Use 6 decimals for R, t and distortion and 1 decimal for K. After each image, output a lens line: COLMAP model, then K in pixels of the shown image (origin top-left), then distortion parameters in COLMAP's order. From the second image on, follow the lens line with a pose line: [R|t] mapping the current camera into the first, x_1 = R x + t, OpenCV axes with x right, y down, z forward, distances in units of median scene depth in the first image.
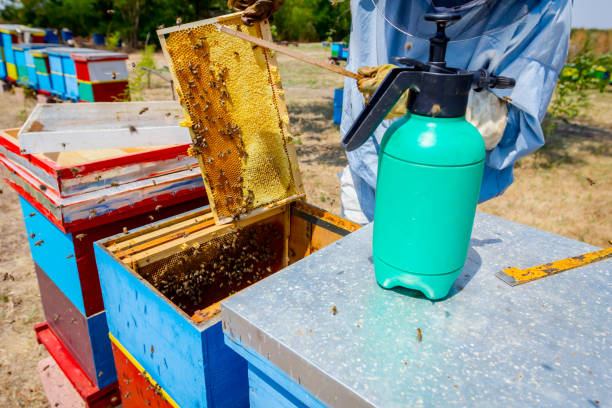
lens RADIAL K [[441.6, 0, 308.5], [0, 441.6, 199.1], [0, 0, 1]] dist [-0.005889, 0.012088]
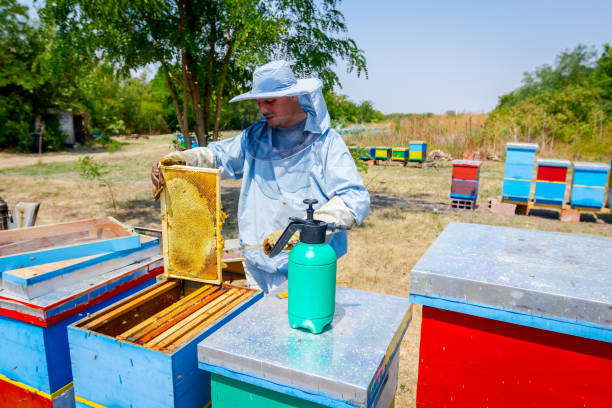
lens RADIAL K [[441.6, 0, 306.0], [0, 441.6, 201.7], [0, 0, 1]] dist [-0.005889, 0.012088]
pose [[0.950982, -0.081627, 0.298277, 0.083682], [0.133977, 0.978065, -0.159494, 0.053666], [-0.278716, 0.191638, 0.941059, -0.324253]]
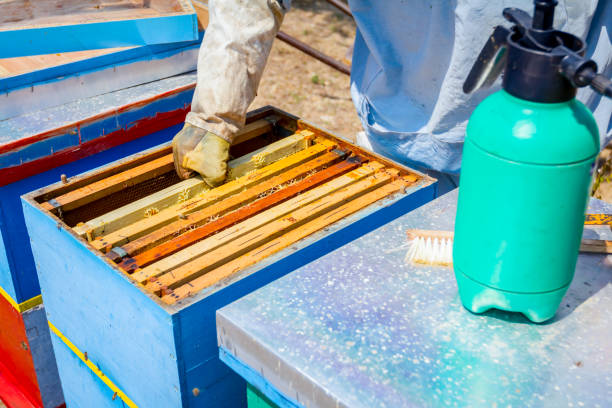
lens RADIAL K [[818.2, 0, 310.9], [0, 818.2, 194.9], [0, 0, 1]] dist [-0.001686, 0.000000]
pose [[0.996016, 0.011881, -0.088376, 0.163173], [-0.000528, 0.991852, 0.127392, 0.018321], [0.089169, -0.126838, 0.987907, -0.197210]]
